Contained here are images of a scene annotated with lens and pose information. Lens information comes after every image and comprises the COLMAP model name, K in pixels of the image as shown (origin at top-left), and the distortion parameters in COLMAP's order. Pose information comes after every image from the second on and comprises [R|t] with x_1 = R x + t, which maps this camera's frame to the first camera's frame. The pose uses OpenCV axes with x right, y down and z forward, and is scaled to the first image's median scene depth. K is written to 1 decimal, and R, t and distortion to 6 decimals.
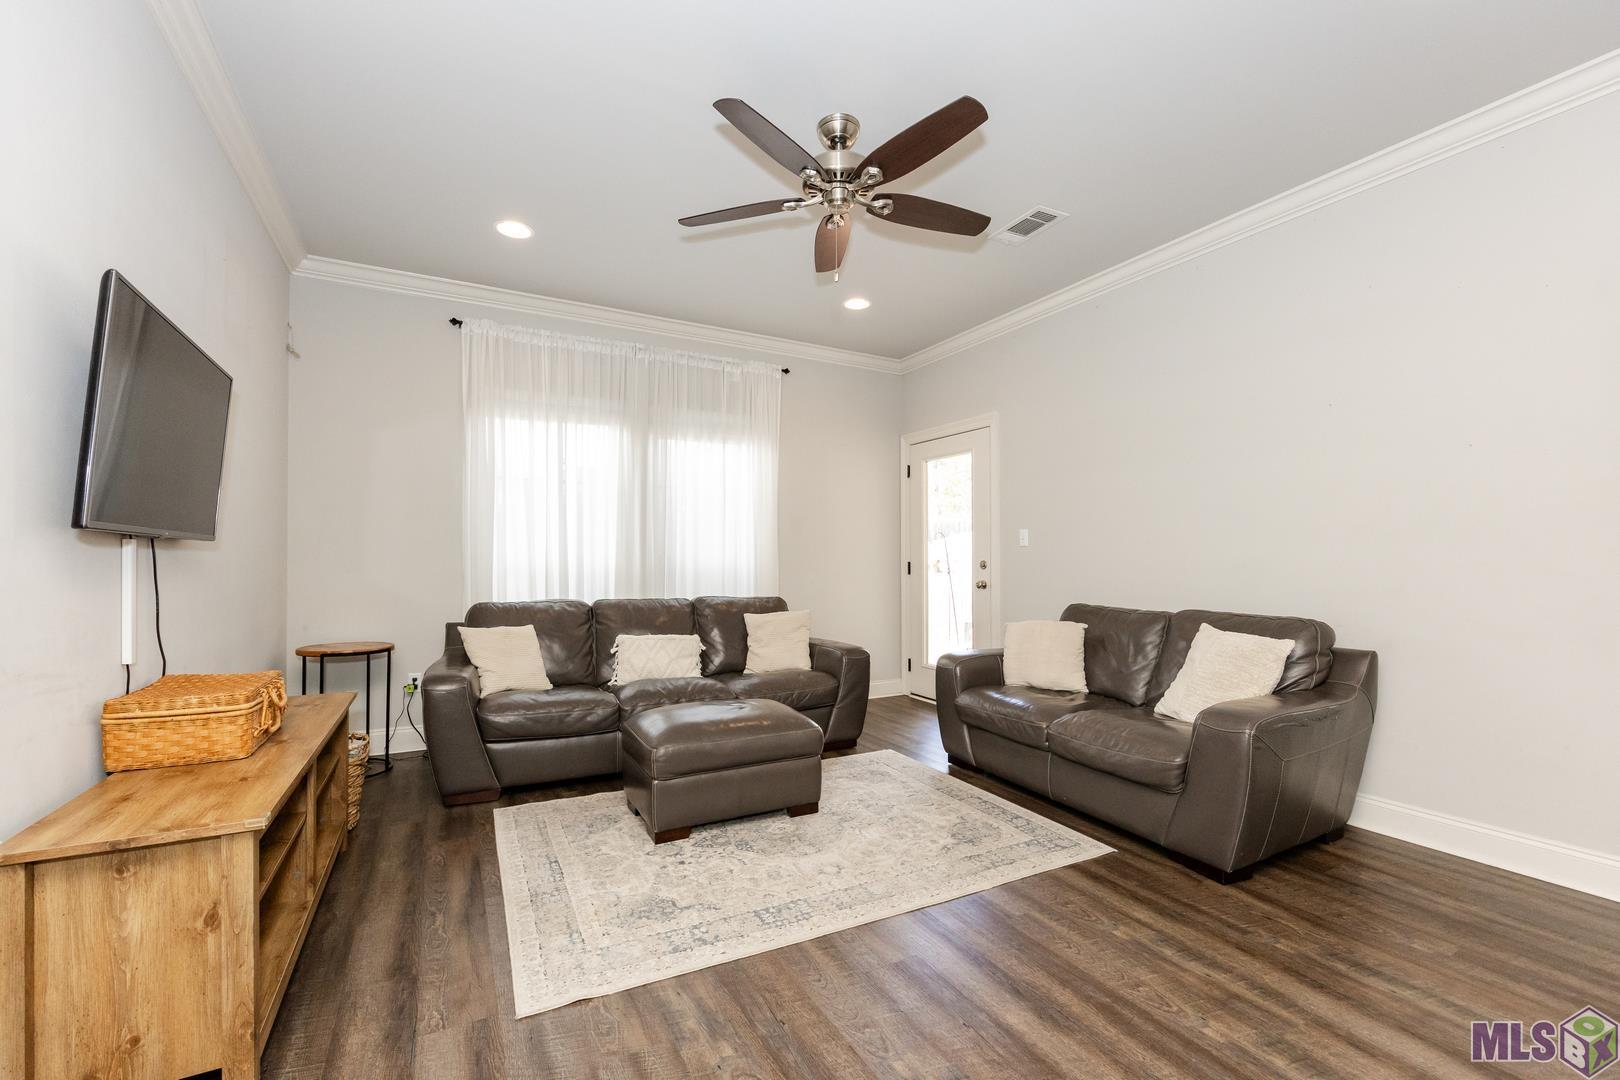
lens RADIAL K [[688.9, 0, 811.3], [0, 688.9, 557.3], [0, 0, 1]] dist [-0.002685, -0.000204]
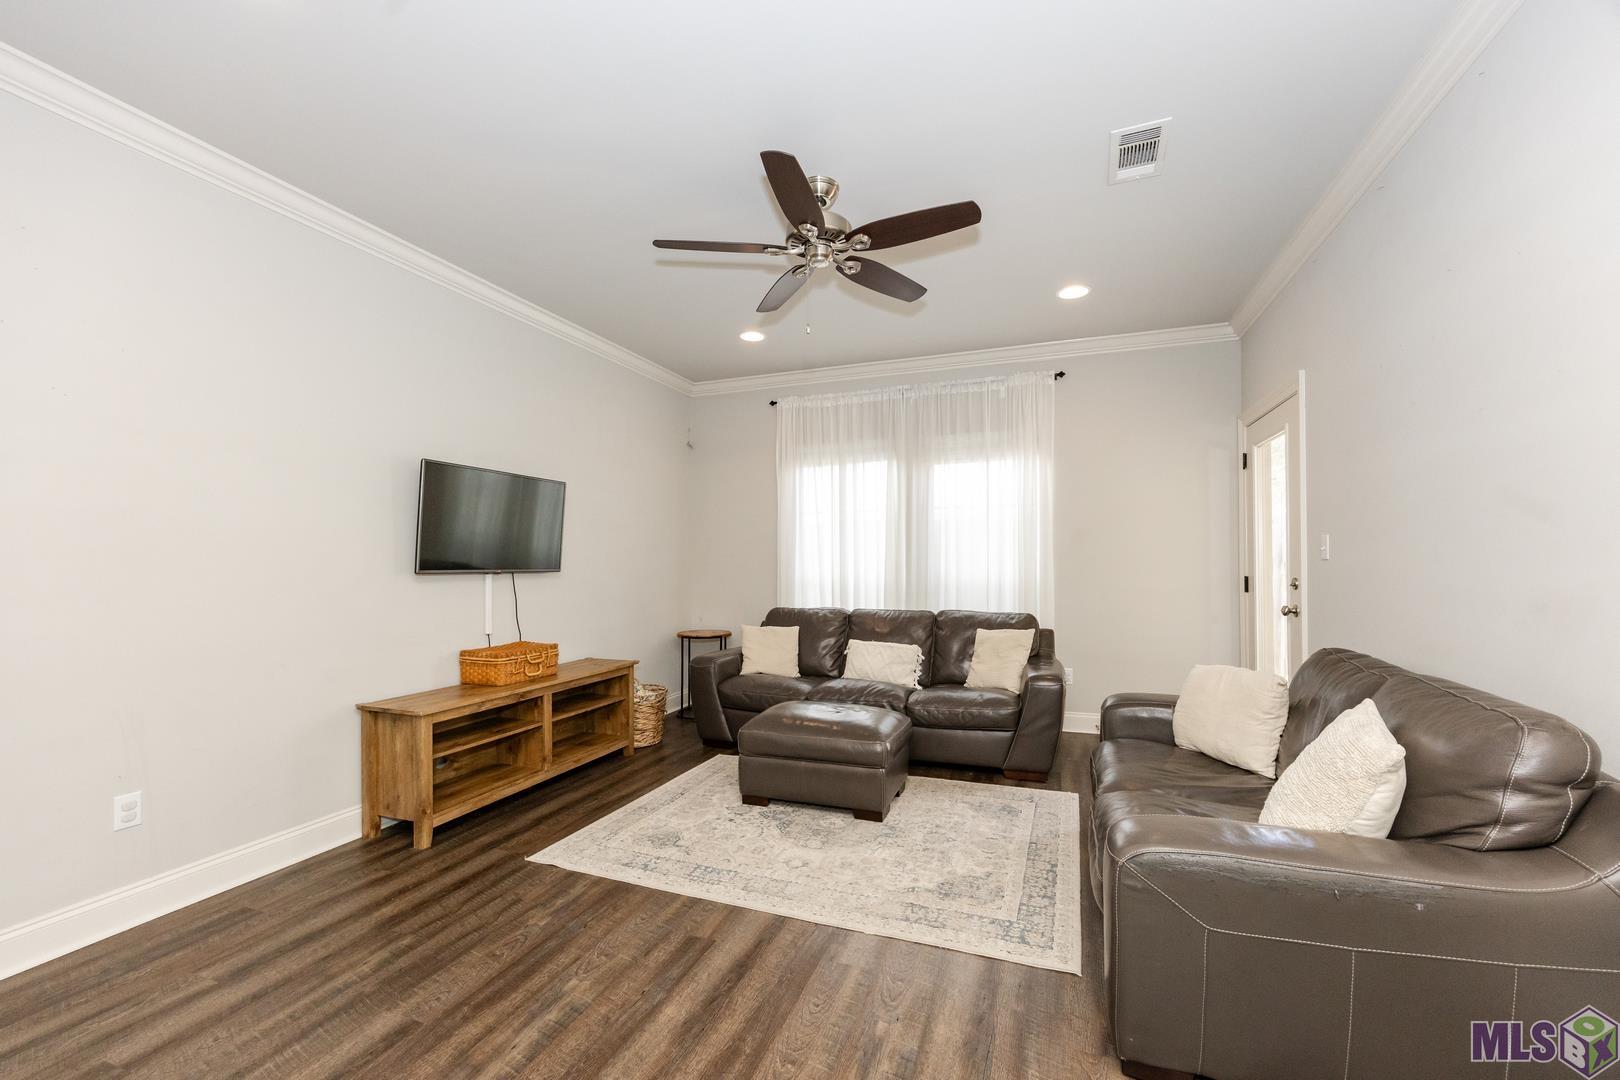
lens RADIAL K [[643.7, 0, 812.6], [0, 643.7, 564.6], [0, 0, 1]] dist [-0.007281, -0.000028]
pose [[0.660825, -0.005859, -0.750518, 0.695646], [0.012833, 0.999912, 0.003493, -0.030170], [0.750431, -0.011939, 0.660841, 0.279200]]
